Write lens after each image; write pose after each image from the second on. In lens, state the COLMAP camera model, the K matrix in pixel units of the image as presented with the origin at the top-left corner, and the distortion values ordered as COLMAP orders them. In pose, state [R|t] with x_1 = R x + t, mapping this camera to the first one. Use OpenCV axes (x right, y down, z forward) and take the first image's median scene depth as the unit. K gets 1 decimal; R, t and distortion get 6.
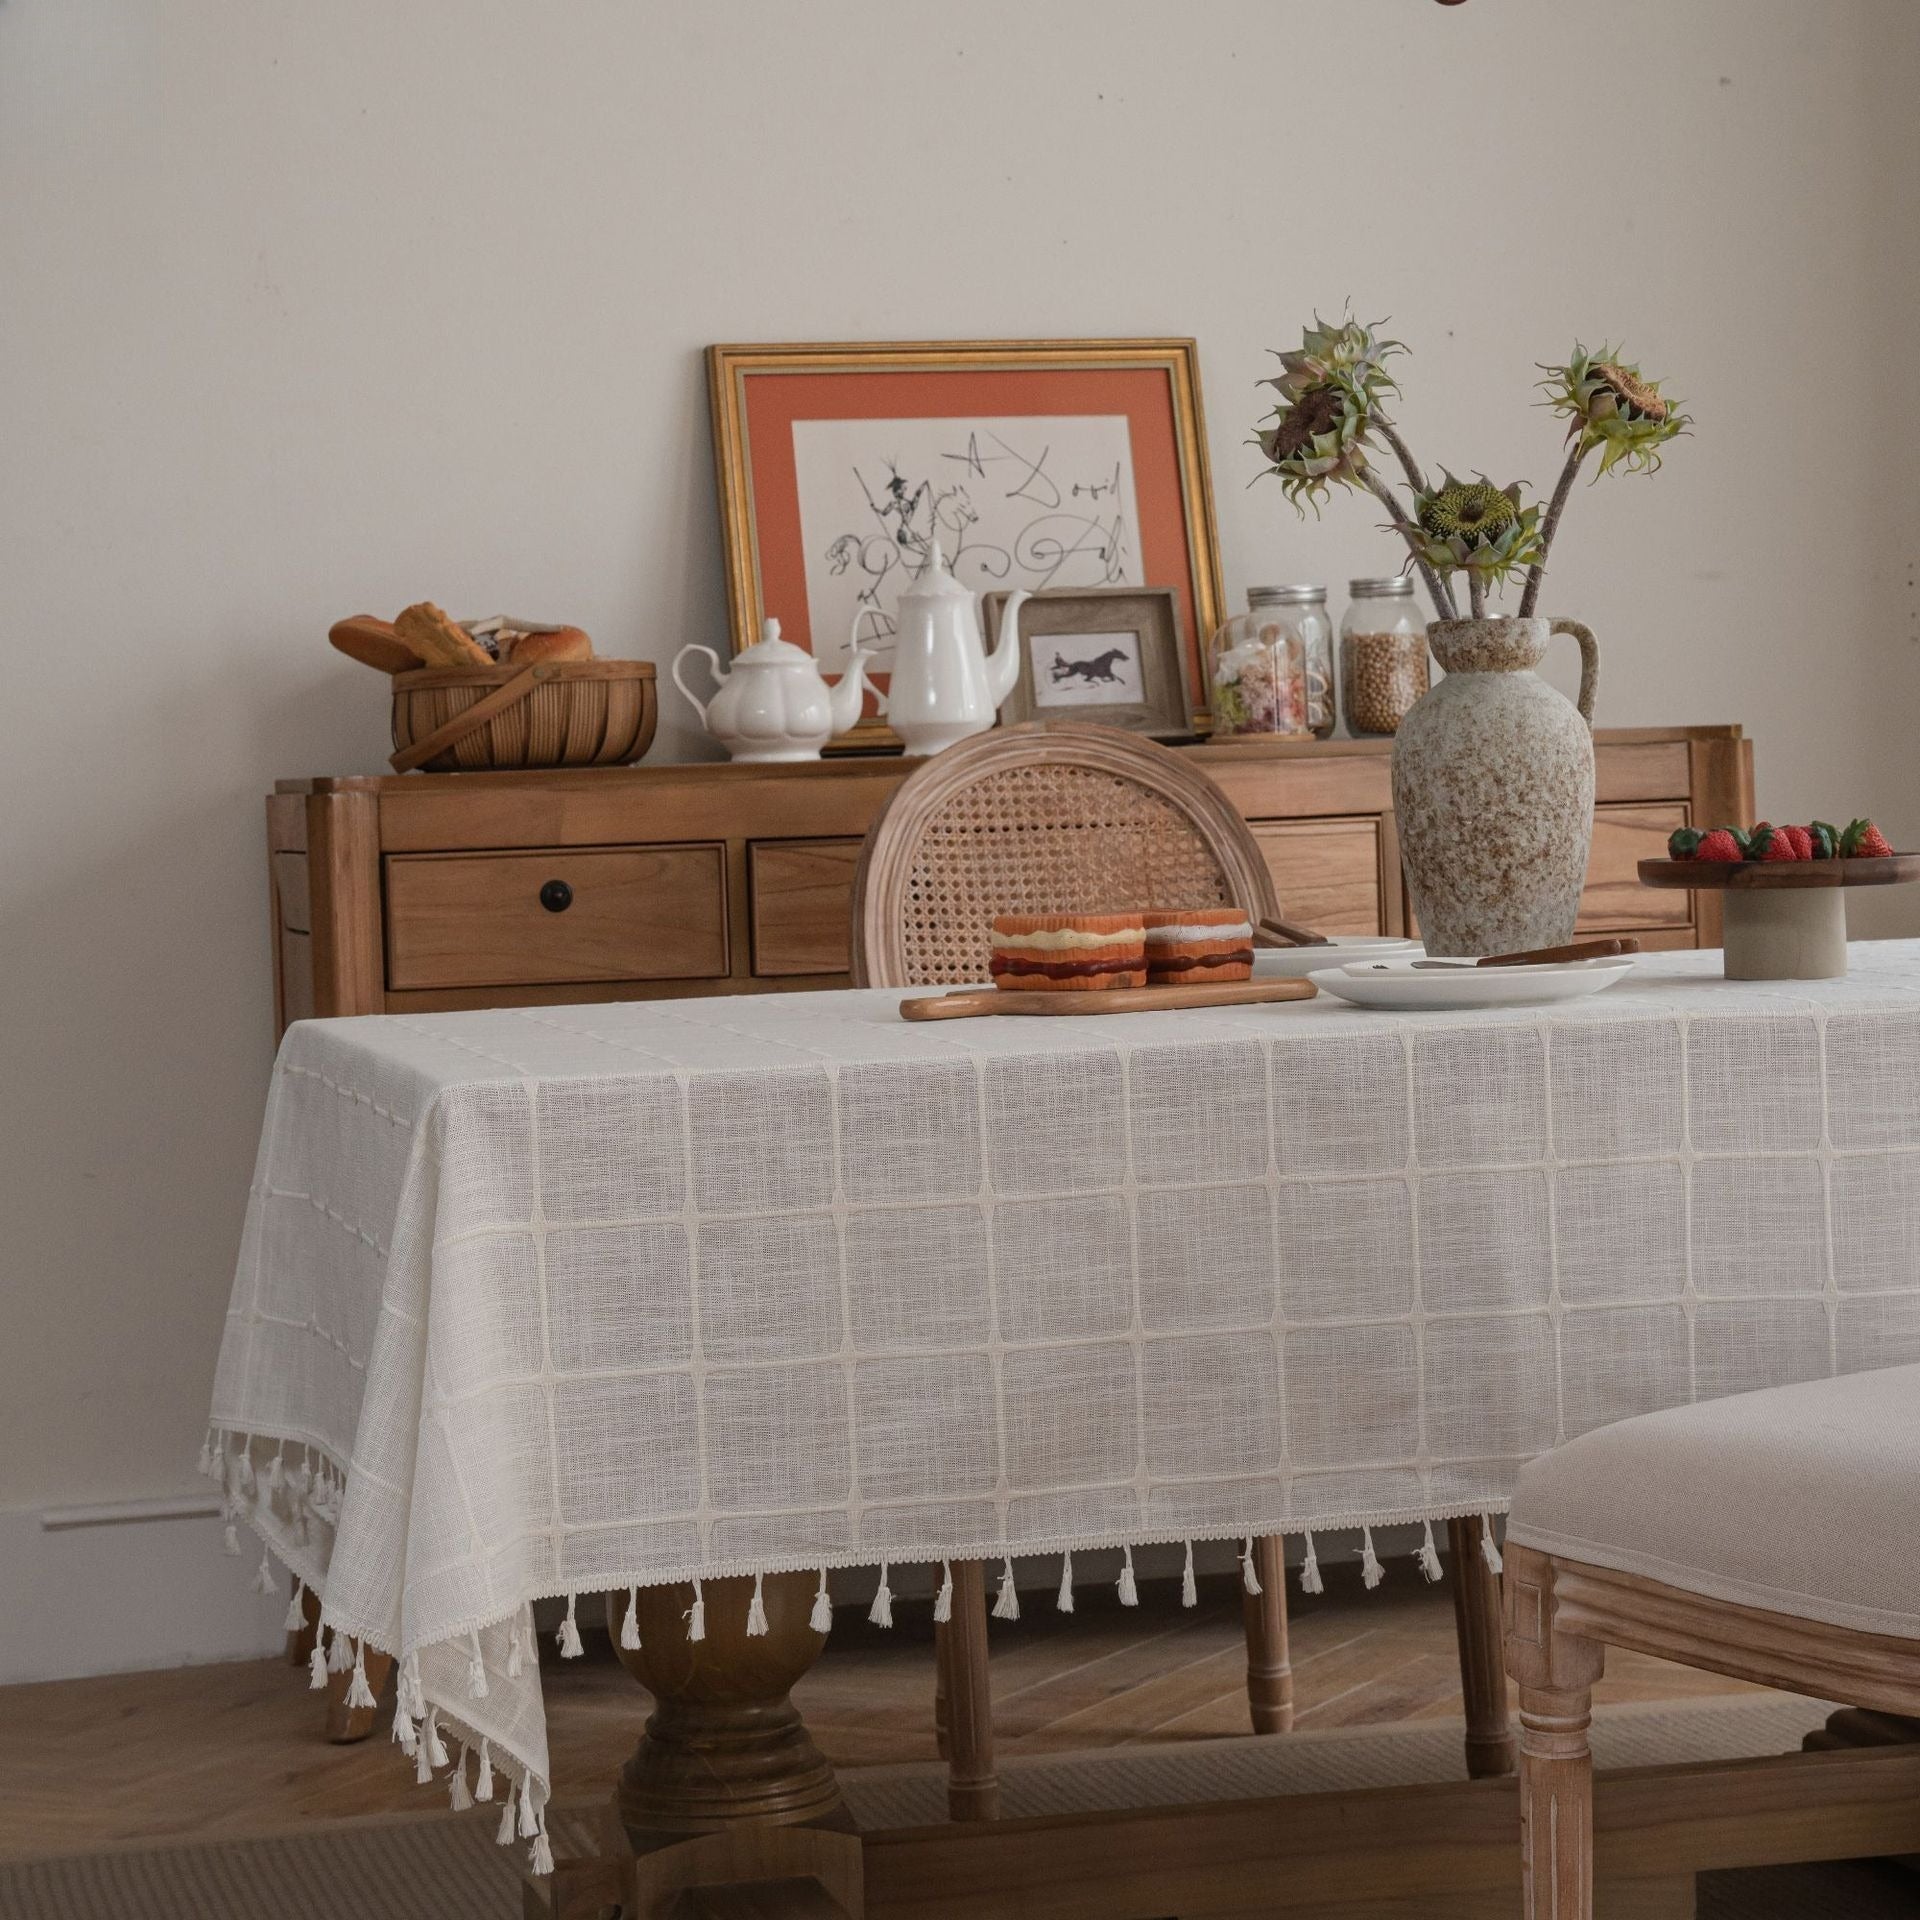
lens RADIAL K [[4846.1, 0, 891.2], [0, 4846.1, 860.1], [0, 0, 1]] dist [0.070110, 0.000000]
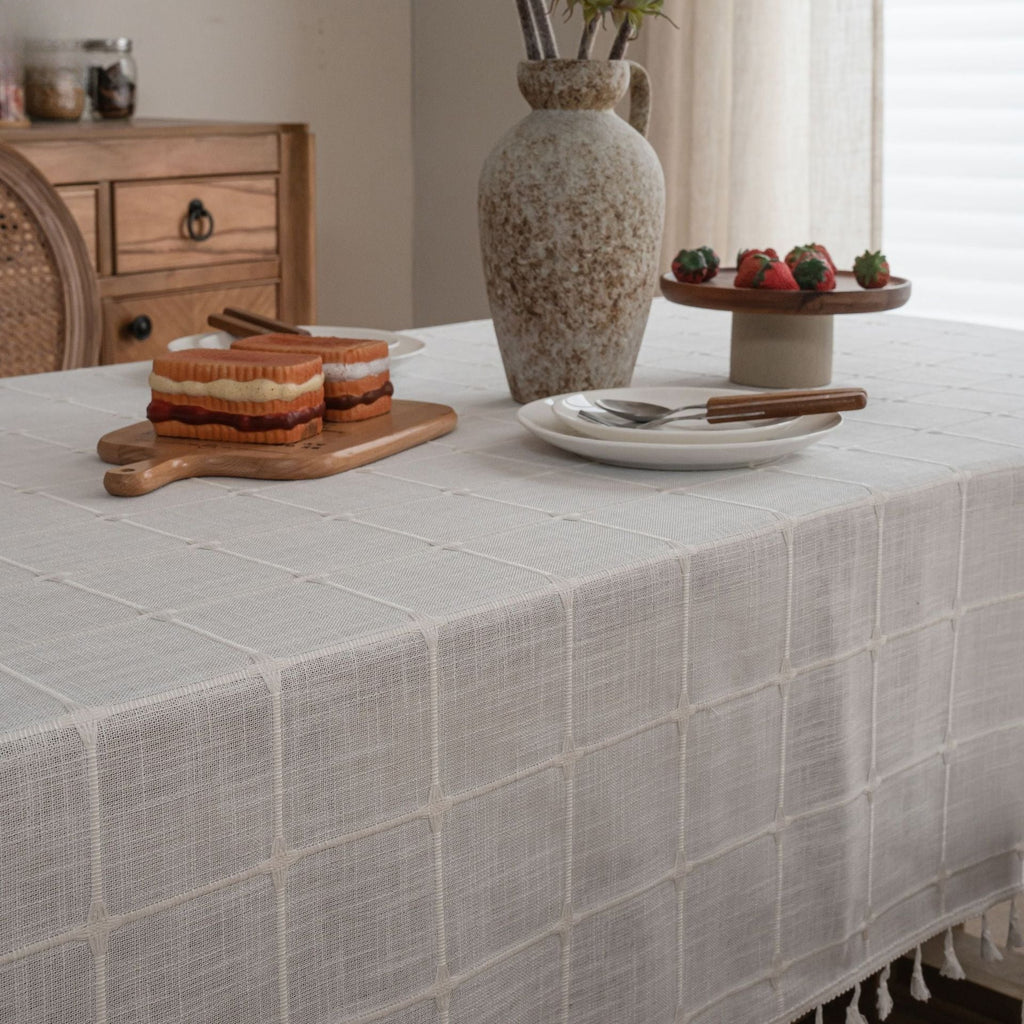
lens RADIAL K [[1891.8, 0, 512.2], [0, 1891.8, 399.9], [0, 0, 1]] dist [-0.016552, 0.000000]
pose [[0.856802, -0.046708, 0.513526, -0.104163], [-0.024280, 0.991130, 0.130659, -0.028976], [-0.515074, -0.124417, 0.848068, 0.638441]]
